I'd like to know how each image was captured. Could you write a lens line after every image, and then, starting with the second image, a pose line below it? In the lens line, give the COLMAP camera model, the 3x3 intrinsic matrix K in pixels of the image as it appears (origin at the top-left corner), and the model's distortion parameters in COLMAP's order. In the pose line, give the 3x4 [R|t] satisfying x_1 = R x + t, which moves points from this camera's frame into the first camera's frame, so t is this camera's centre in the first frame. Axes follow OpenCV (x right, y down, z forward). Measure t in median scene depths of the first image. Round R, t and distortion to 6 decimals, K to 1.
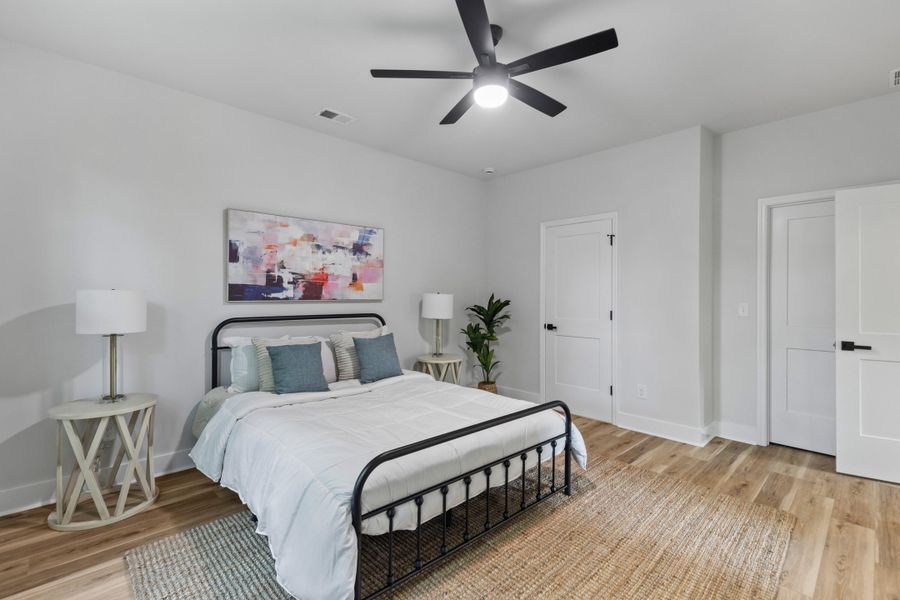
lens RADIAL K [[409.5, 0, 460.9], [0, 409.5, 272.0], [0, 0, 1]] dist [0.006617, -0.000153]
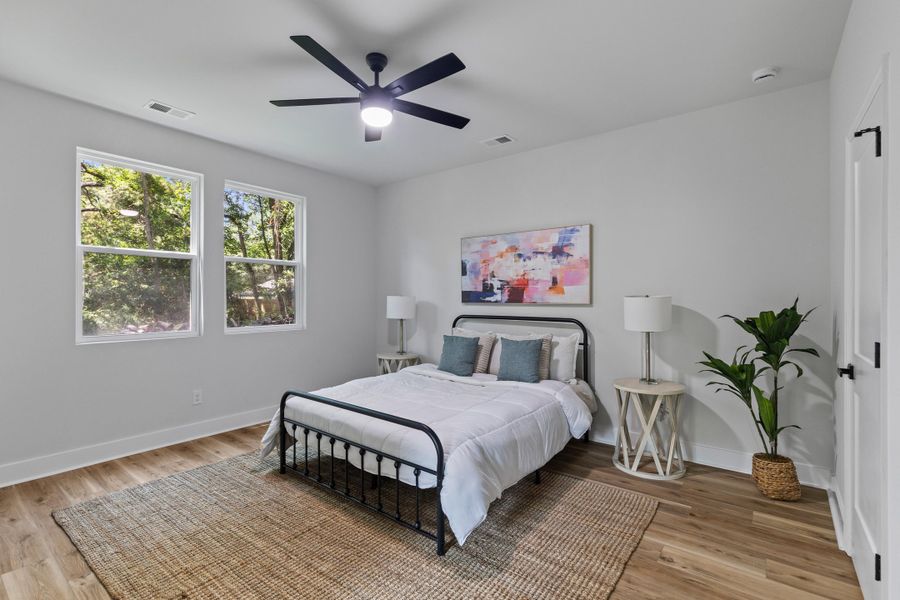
lens RADIAL K [[409.5, 0, 451.9], [0, 409.5, 295.7], [0, 0, 1]] dist [0.006617, -0.000153]
pose [[0.126641, -0.005126, -0.991935, 0.747861], [0.057149, 0.998363, 0.002137, 0.035299], [0.990301, -0.056959, 0.126727, 0.677660]]
